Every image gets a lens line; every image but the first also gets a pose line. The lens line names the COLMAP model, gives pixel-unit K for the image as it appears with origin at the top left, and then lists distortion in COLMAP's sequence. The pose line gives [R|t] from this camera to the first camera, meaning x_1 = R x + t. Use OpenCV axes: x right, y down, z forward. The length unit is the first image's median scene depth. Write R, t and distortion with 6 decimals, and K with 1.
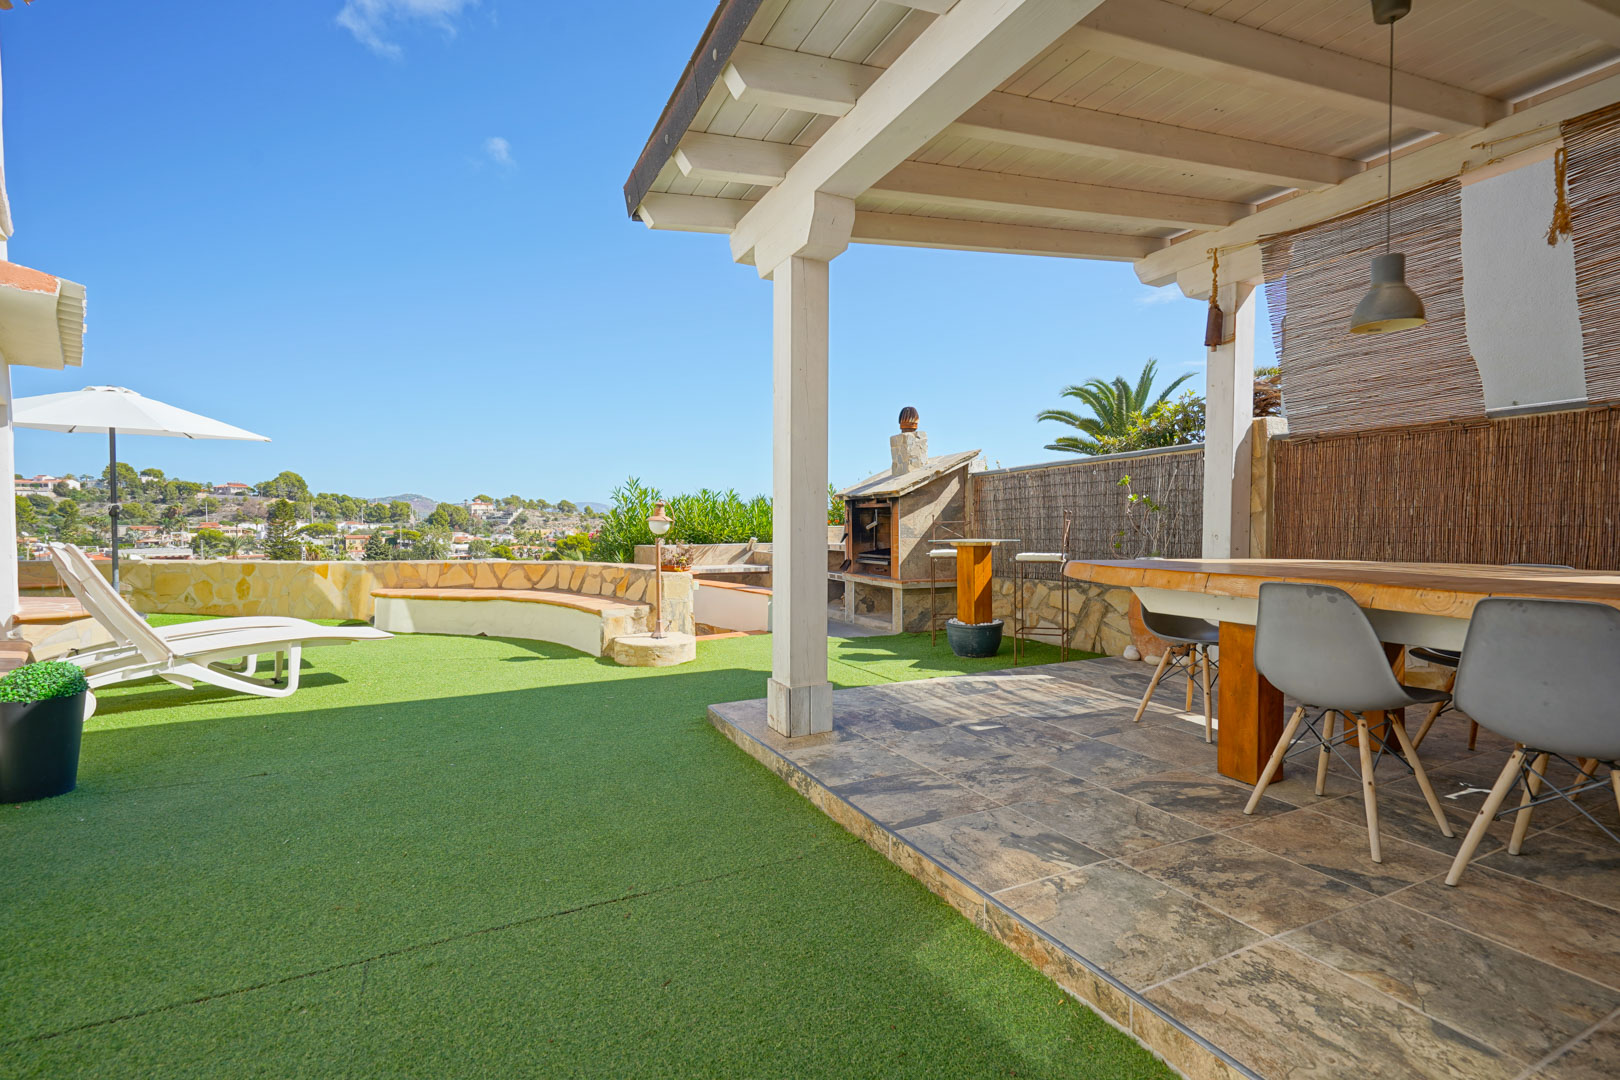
lens RADIAL K [[772.5, 0, 795.2], [0, 772.5, 550.3], [0, 0, 1]] dist [0.004677, -0.000868]
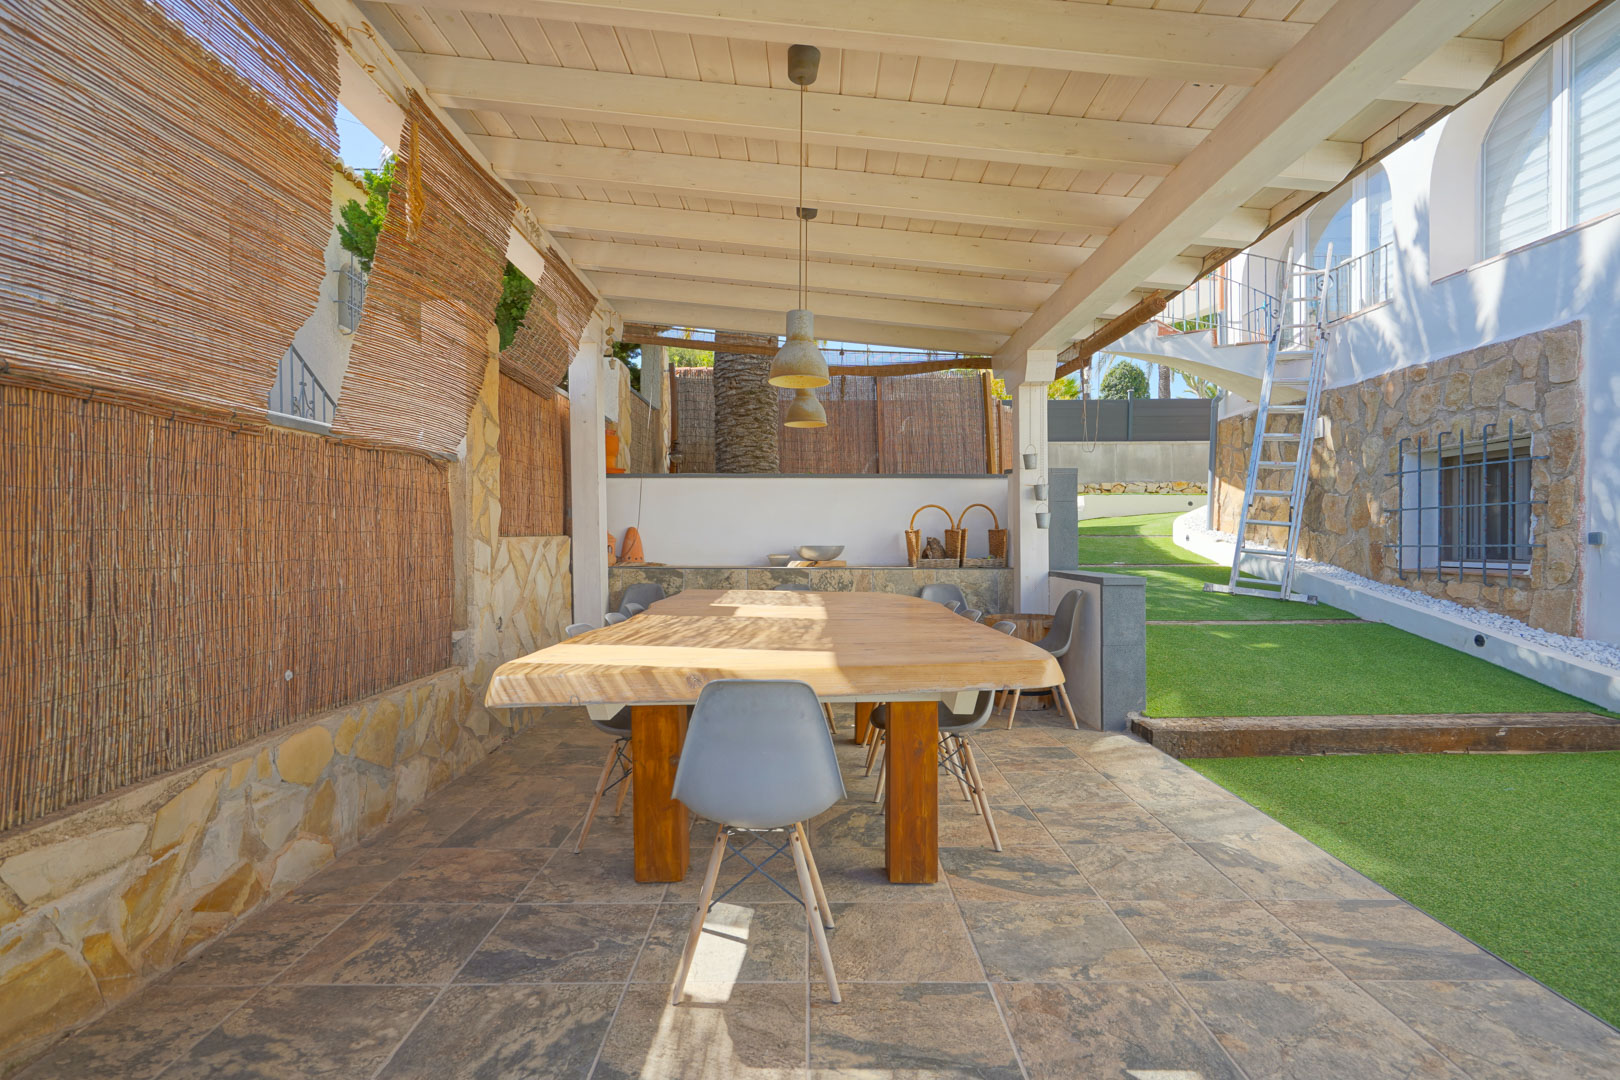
lens RADIAL K [[829.9, 0, 817.4], [0, 829.9, 539.4], [0, 0, 1]] dist [0.005004, 0.000610]
pose [[-0.908188, 0.006423, 0.418512, 0.116740], [0.020485, 0.999366, 0.029116, -0.043233], [-0.418060, 0.035016, -0.907744, 0.746717]]
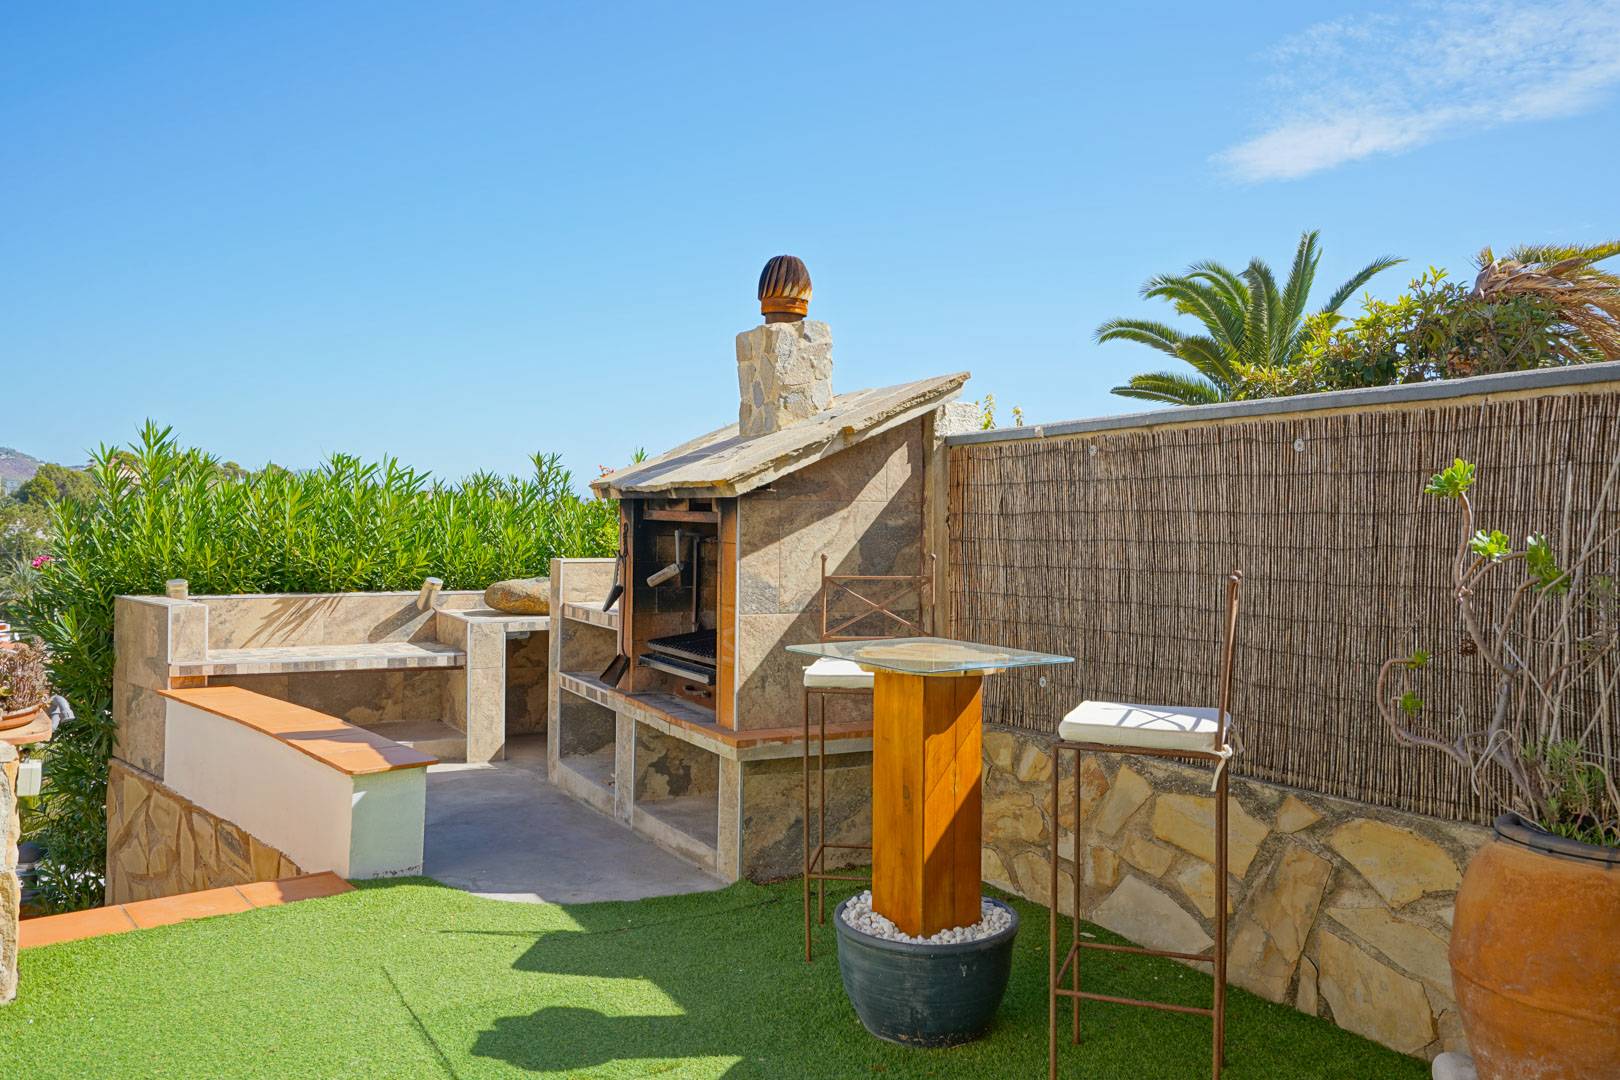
lens RADIAL K [[1294.2, 0, 816.2], [0, 1294.2, 528.3], [0, 0, 1]] dist [-0.003741, 0.002375]
pose [[0.995191, 0.020820, 0.095716, 0.112190], [-0.018505, 0.999516, -0.025004, -0.040431], [-0.096190, 0.023112, 0.995095, 0.401419]]
